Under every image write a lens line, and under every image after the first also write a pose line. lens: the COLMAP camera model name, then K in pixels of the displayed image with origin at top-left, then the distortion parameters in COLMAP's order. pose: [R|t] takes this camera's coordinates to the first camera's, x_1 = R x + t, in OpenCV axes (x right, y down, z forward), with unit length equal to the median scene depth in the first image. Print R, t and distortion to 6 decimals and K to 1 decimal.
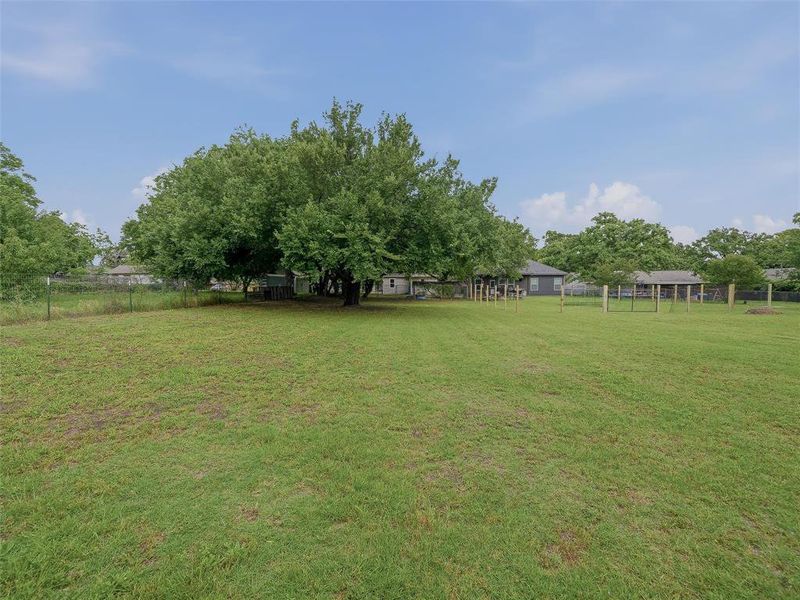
lens RADIAL K [[340.9, 0, 399.2], [0, 340.9, 296.9], [0, 0, 1]] dist [0.002264, -0.000082]
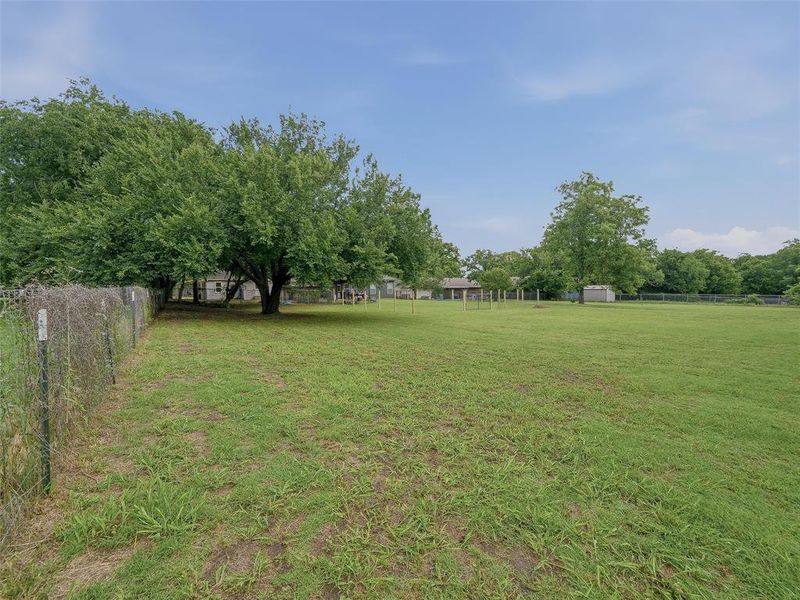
lens RADIAL K [[340.9, 0, 399.2], [0, 340.9, 296.9], [0, 0, 1]] dist [0.002264, -0.000082]
pose [[0.836575, -0.015635, 0.547629, -0.205787], [0.019997, 0.999798, -0.002005, -0.006706], [-0.547487, 0.012628, 0.836719, -0.005400]]
